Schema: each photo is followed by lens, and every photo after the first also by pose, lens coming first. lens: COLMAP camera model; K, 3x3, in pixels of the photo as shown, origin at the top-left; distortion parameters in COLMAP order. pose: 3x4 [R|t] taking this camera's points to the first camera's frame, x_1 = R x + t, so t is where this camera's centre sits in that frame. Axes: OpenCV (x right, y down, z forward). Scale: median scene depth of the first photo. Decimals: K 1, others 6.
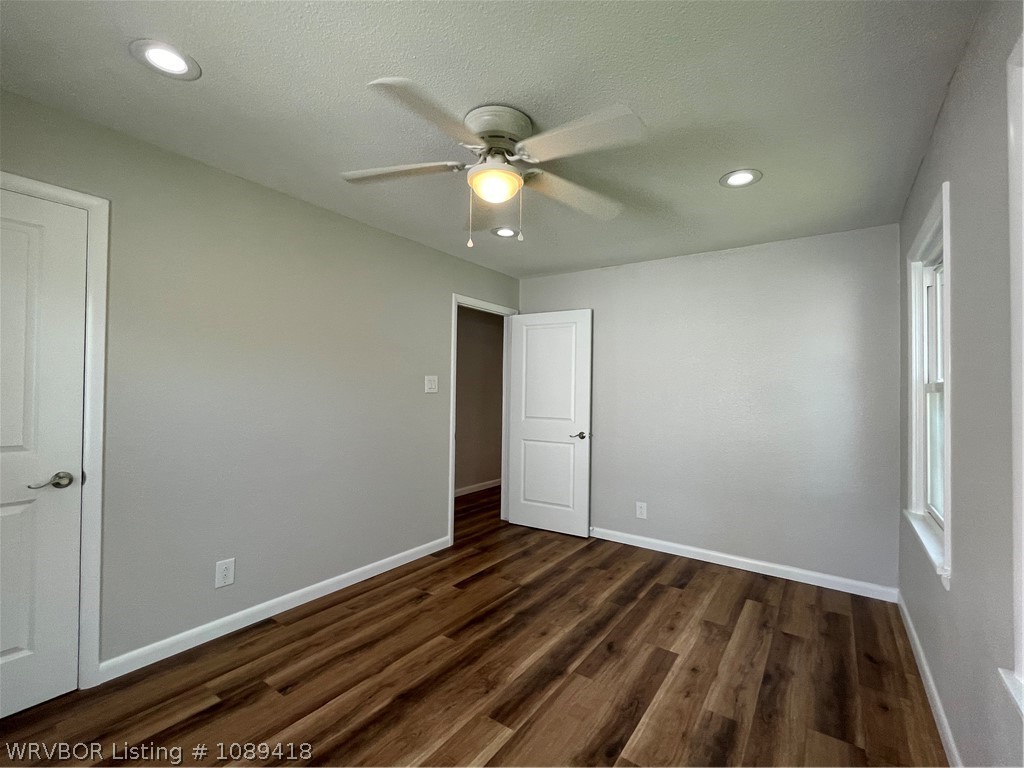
lens RADIAL K [[455.0, 0, 511.7], [0, 455.0, 384.4], [0, 0, 1]] dist [-0.000495, -0.000104]
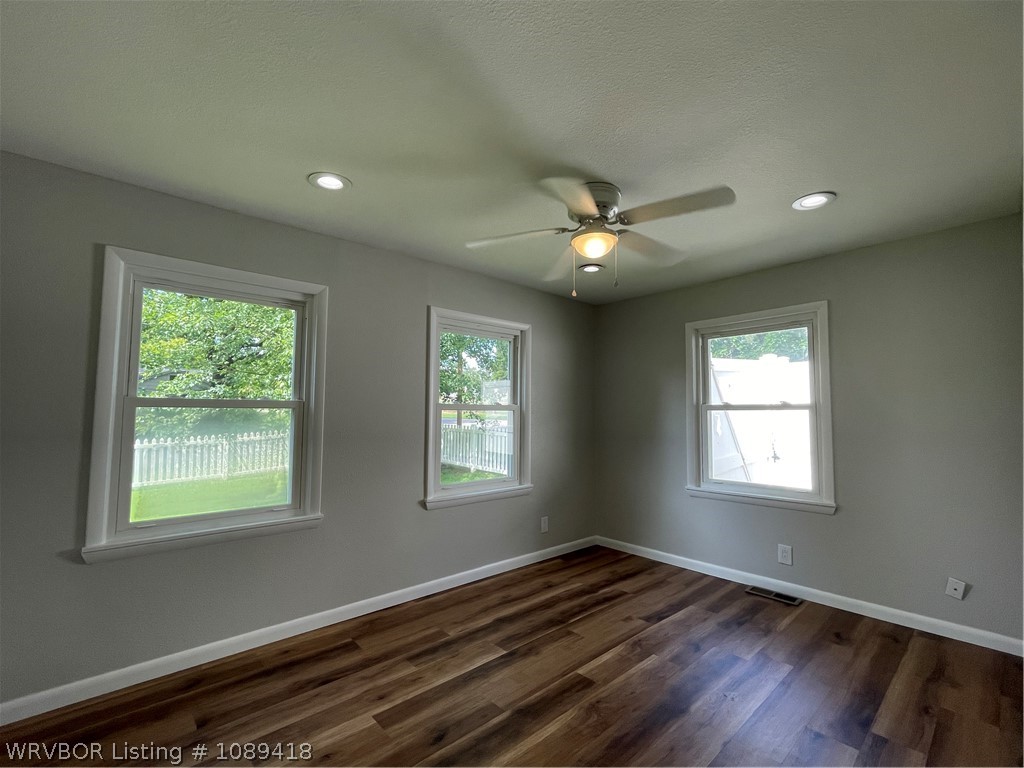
lens RADIAL K [[455.0, 0, 513.5], [0, 455.0, 385.6], [0, 0, 1]] dist [-0.000495, -0.000104]
pose [[-0.977176, -0.007045, 0.212316, -0.080474], [-0.022090, 0.997402, -0.068571, 0.027087], [-0.211281, -0.071696, -0.974792, 2.079265]]
